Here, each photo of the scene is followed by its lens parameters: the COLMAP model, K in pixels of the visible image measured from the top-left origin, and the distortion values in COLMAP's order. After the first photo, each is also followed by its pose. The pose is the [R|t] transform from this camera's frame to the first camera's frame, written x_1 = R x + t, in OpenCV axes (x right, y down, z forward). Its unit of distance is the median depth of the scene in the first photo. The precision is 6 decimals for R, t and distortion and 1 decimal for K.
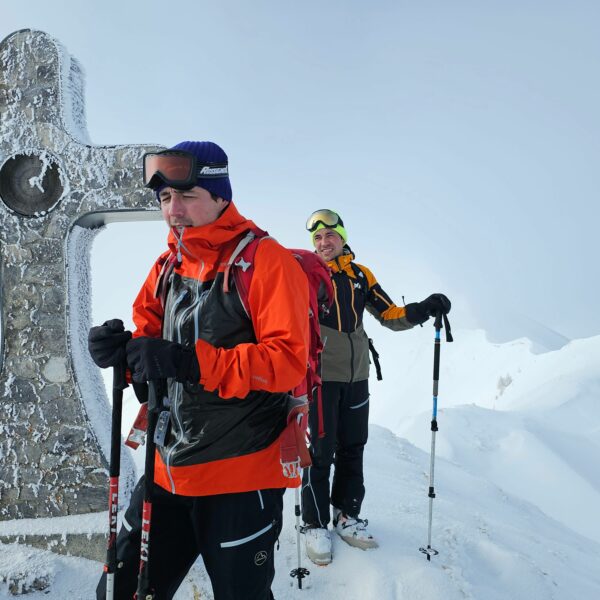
lens RADIAL K [[537.3, 0, 305.8], [0, 537.3, 296.6], [0, 0, 1]] dist [0.089365, -0.092067]
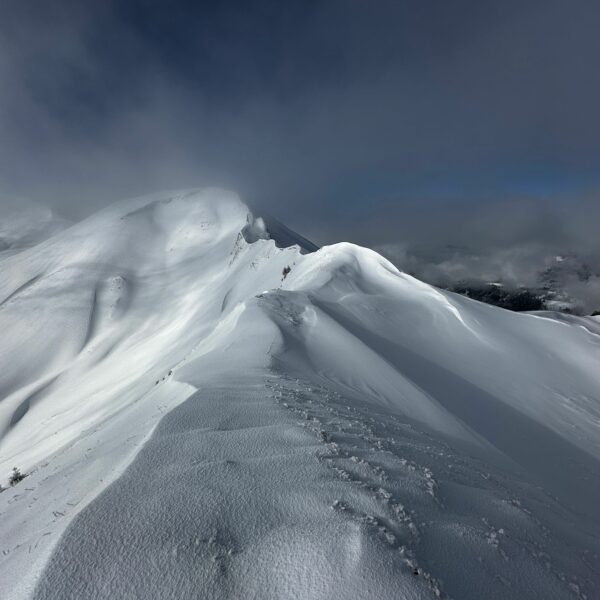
lens RADIAL K [[307.1, 0, 302.5], [0, 307.1, 298.7], [0, 0, 1]] dist [-0.002596, 0.000832]
pose [[0.909876, -0.061784, 0.410255, 0.141224], [-0.042565, 0.969730, 0.240442, 0.197258], [-0.412692, -0.236235, 0.879703, 3.016770]]
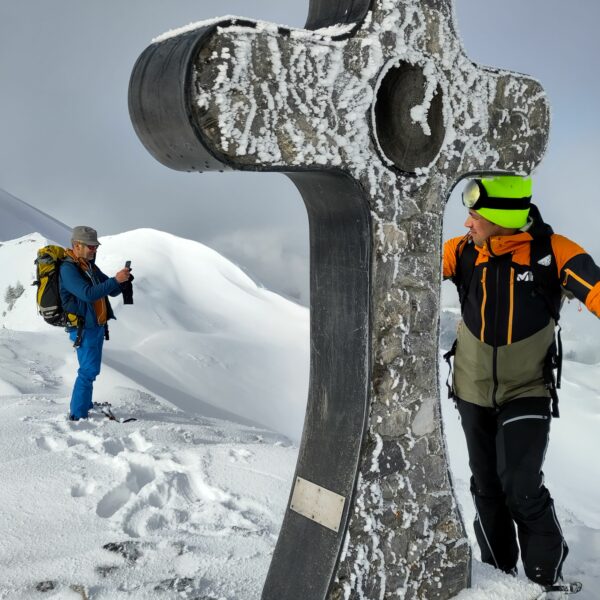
lens RADIAL K [[707.4, 0, 302.4], [0, 707.4, 315.1], [0, 0, 1]] dist [0.049098, 0.000000]
pose [[0.718613, -0.074584, 0.691399, -1.123904], [-0.060002, 0.983874, 0.168499, -0.119117], [-0.692817, -0.162571, 0.702549, 0.515327]]
